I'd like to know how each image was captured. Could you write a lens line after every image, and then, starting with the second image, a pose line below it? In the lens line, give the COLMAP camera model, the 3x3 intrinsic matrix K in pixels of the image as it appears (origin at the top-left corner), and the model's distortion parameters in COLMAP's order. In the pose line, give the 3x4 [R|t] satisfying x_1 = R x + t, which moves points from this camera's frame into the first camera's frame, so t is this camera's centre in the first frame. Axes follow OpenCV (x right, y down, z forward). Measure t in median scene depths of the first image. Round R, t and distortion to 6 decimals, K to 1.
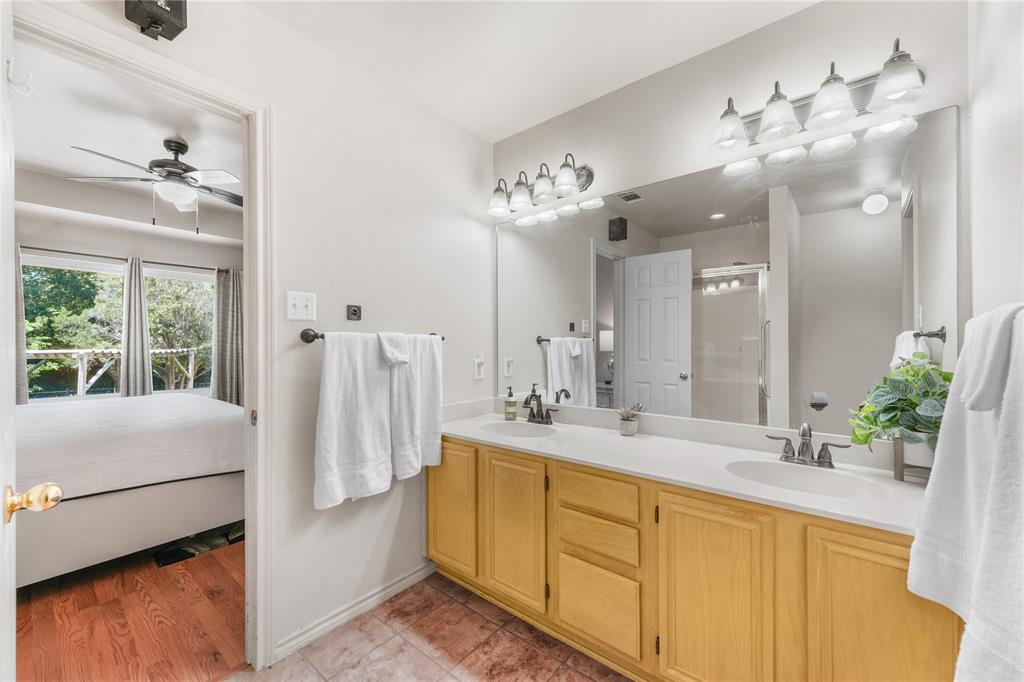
lens RADIAL K [[408.4, 0, 506.4], [0, 408.4, 338.8], [0, 0, 1]] dist [0.009511, -0.001355]
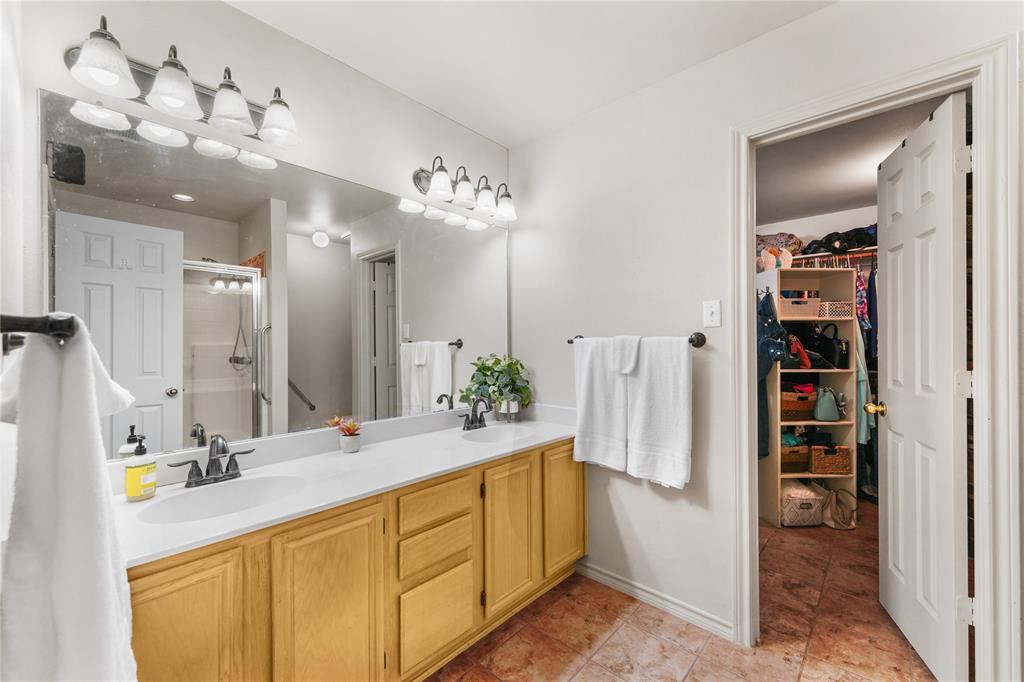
lens RADIAL K [[408.4, 0, 505.1], [0, 408.4, 342.1], [0, 0, 1]] dist [0.009511, -0.001355]
pose [[0.049801, 0.011095, 0.998698, -0.452967], [-0.008724, 0.999905, -0.010673, 0.000042], [-0.998721, -0.008181, 0.049893, 0.469786]]
